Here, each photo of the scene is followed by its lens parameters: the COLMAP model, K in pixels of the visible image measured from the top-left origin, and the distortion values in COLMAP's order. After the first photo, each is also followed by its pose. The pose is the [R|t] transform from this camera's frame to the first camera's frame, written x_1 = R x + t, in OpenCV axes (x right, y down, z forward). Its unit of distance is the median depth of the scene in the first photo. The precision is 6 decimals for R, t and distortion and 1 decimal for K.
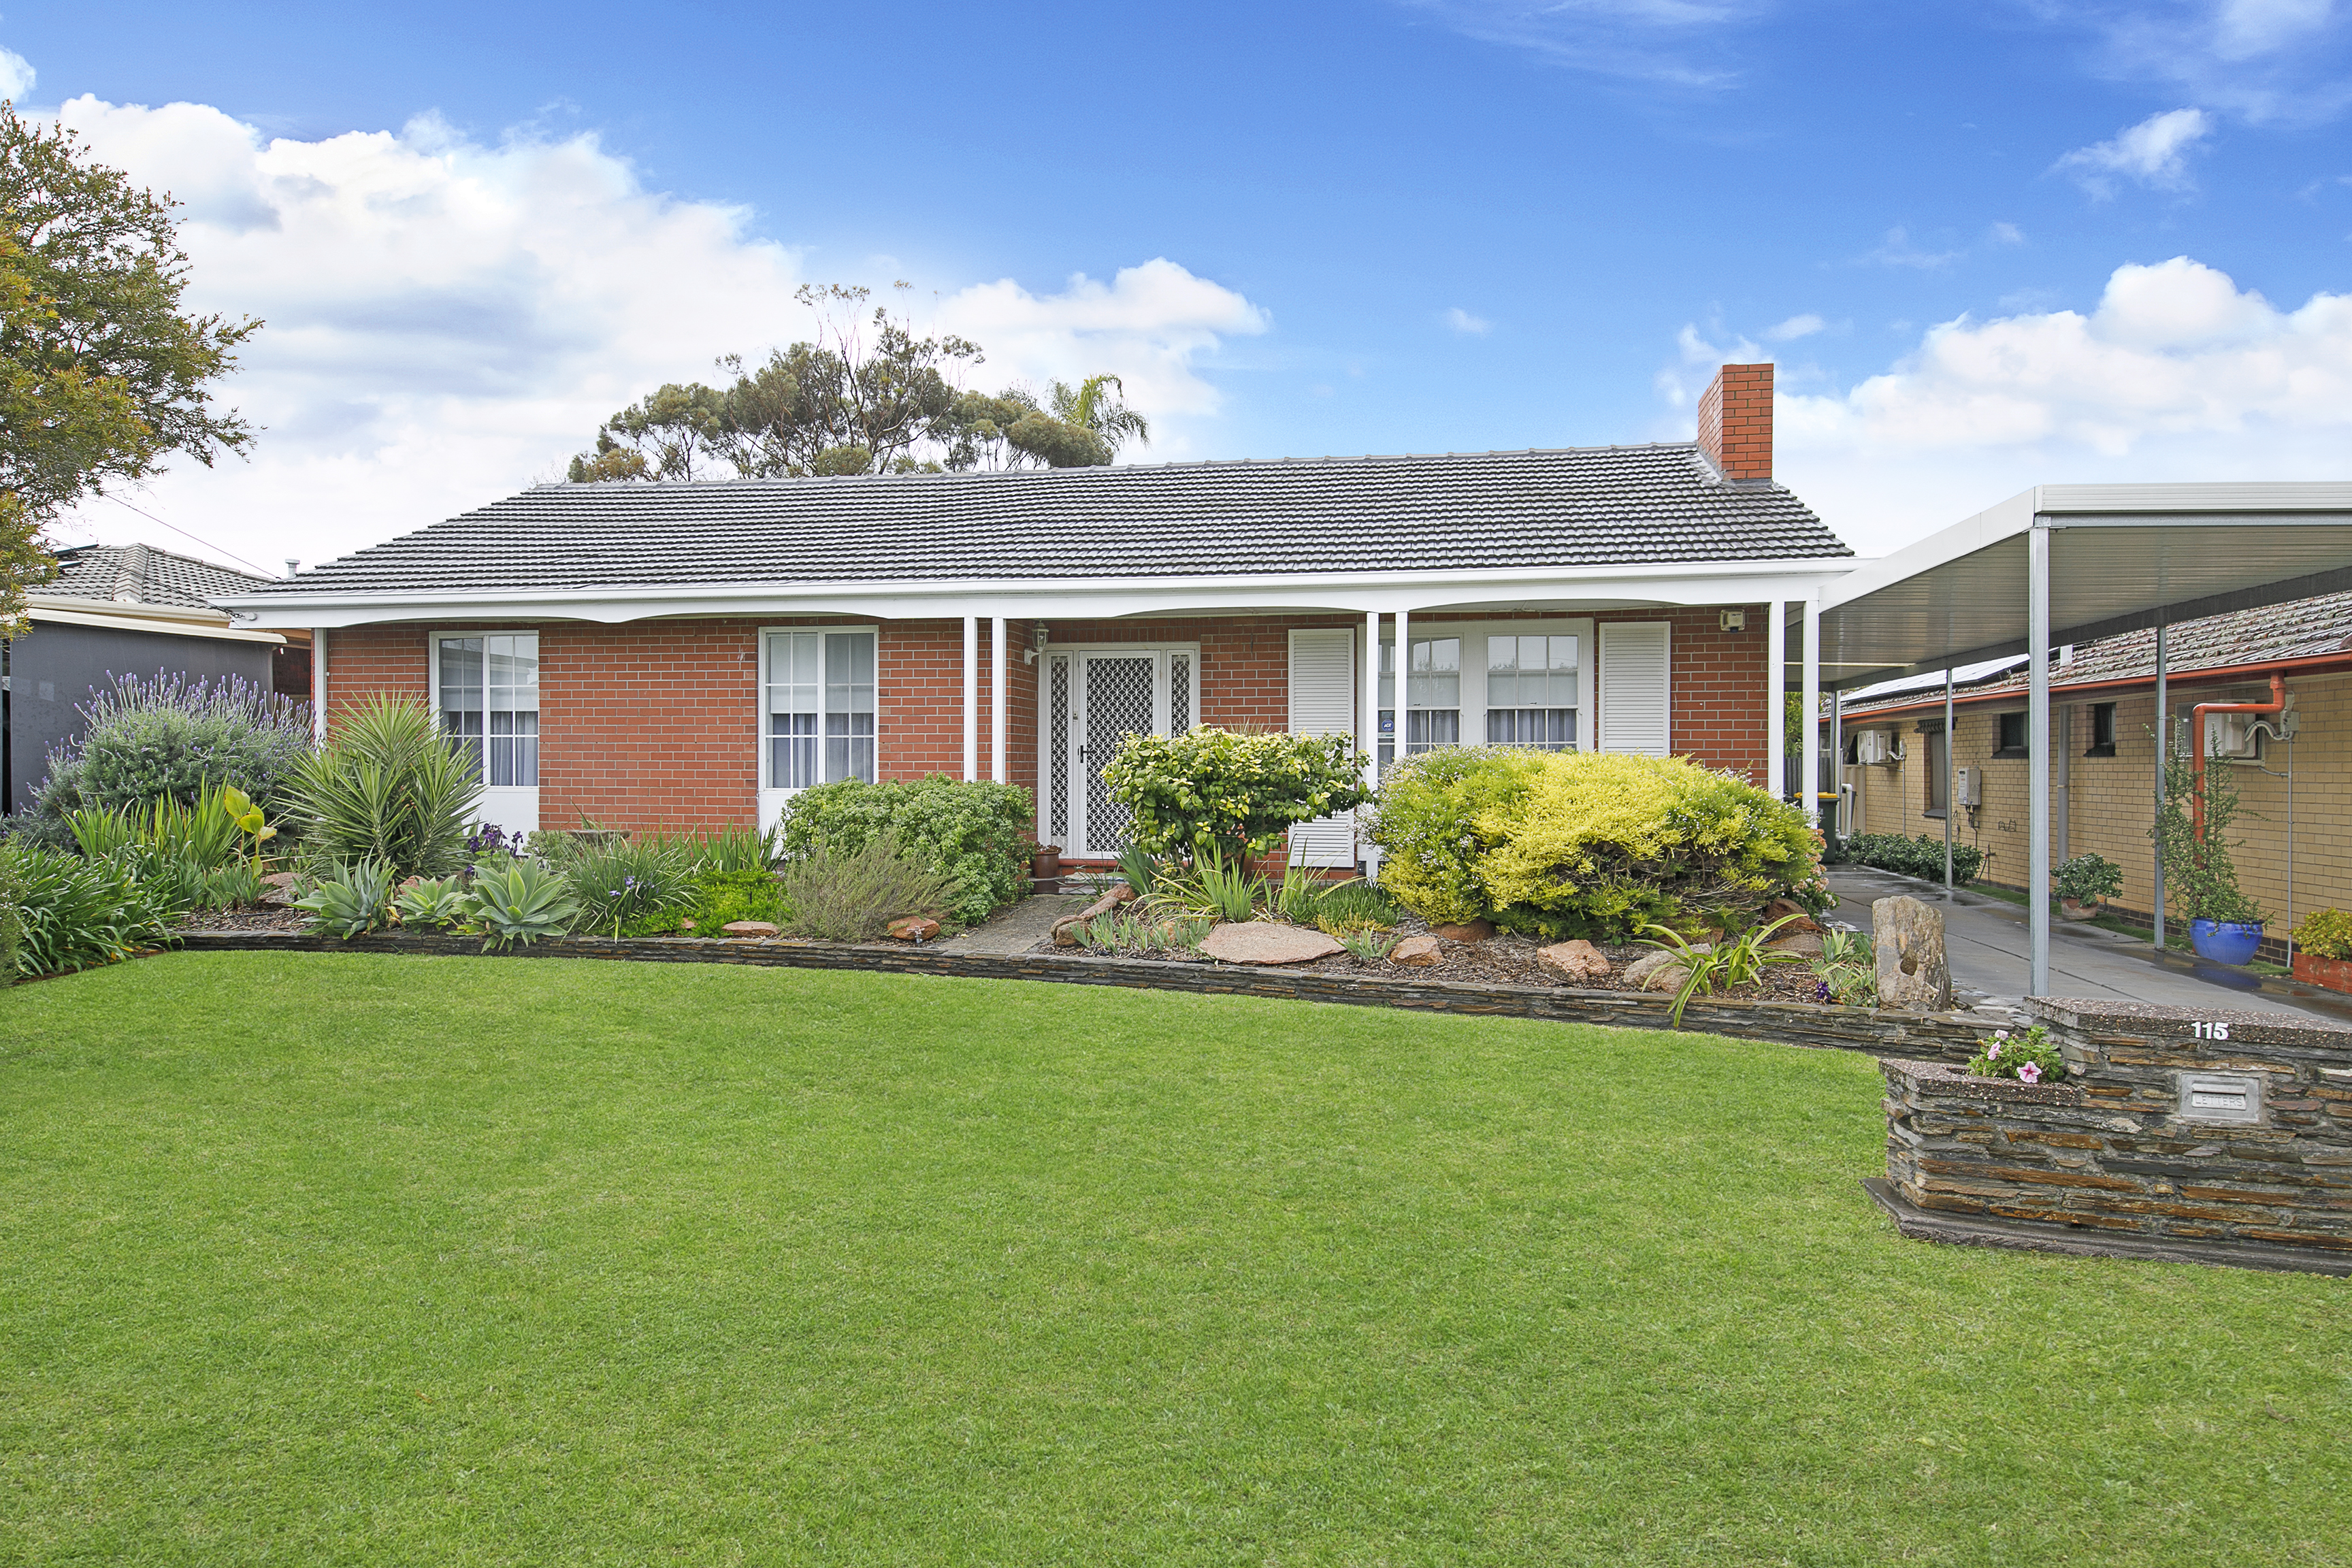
lens RADIAL K [[1446.1, 0, 1174.7], [0, 1446.1, 778.2], [0, 0, 1]] dist [0.001436, 0.002874]
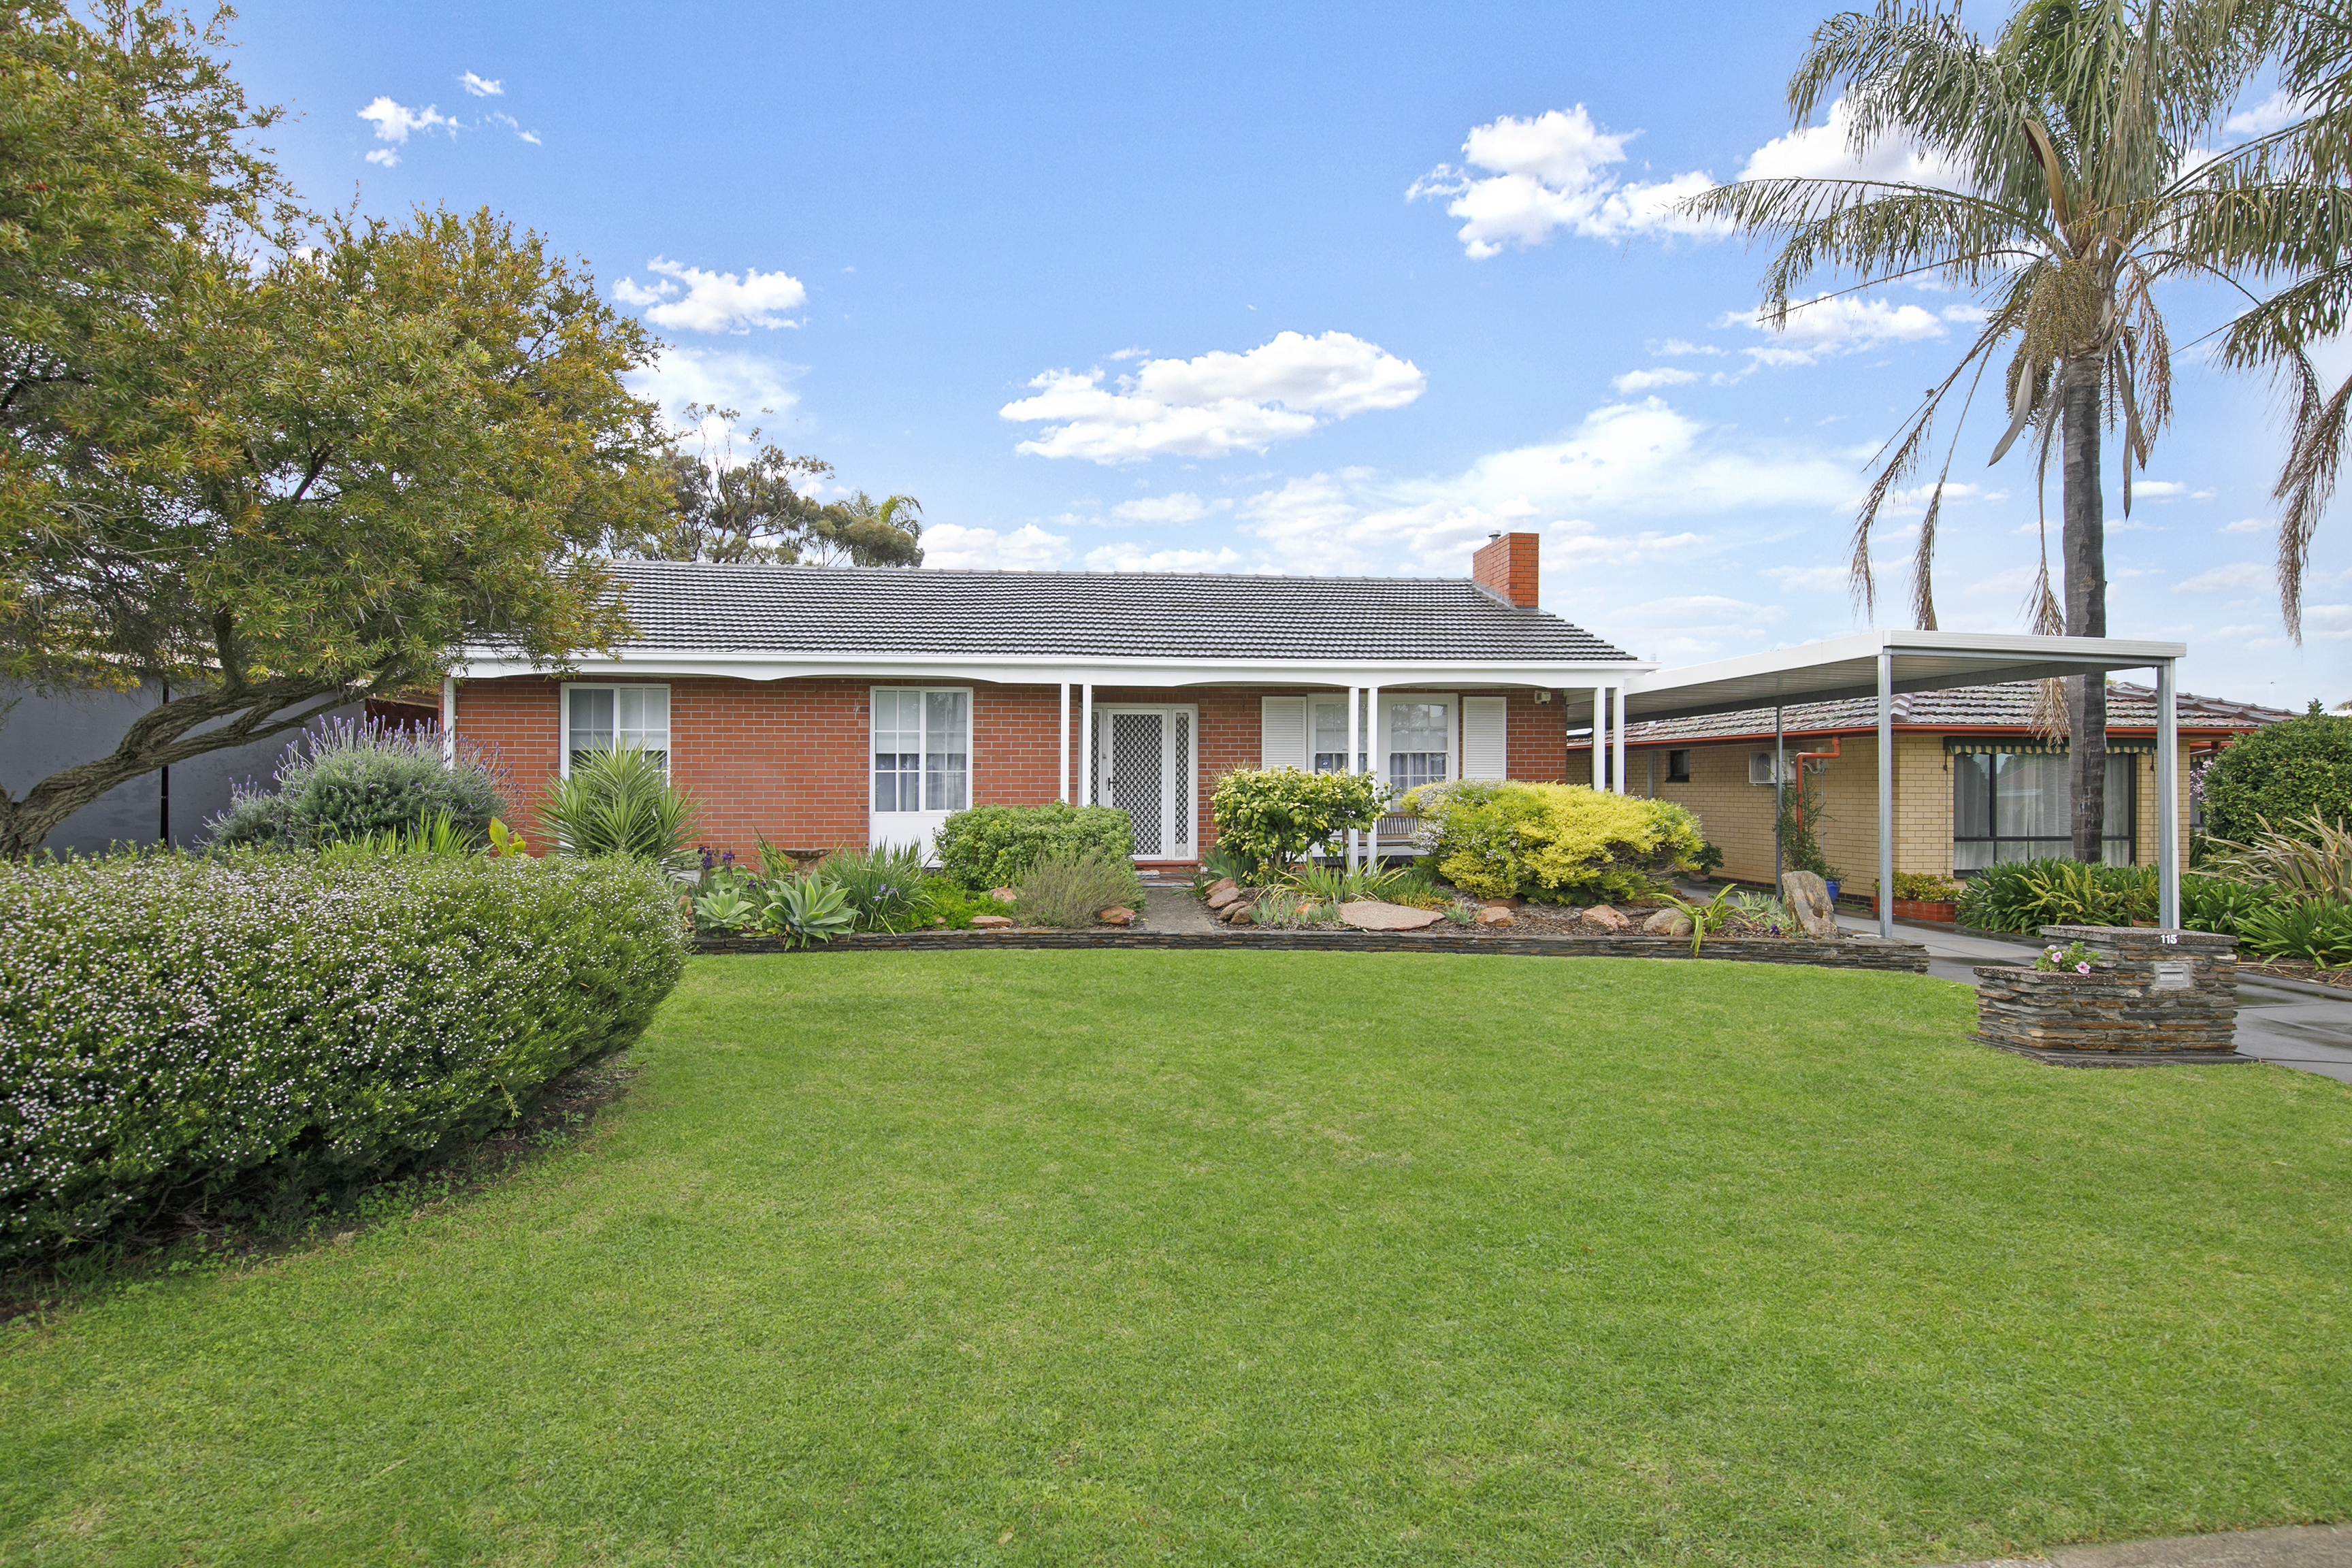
lens RADIAL K [[1054.2, 0, 1175.6], [0, 1054.2, 784.7], [0, 0, 1]] dist [0.000473, -0.000312]
pose [[0.954604, -0.004959, 0.297837, -0.364327], [0.007588, 0.999942, -0.007672, -0.009544], [-0.297782, 0.009584, 0.954586, 0.034130]]
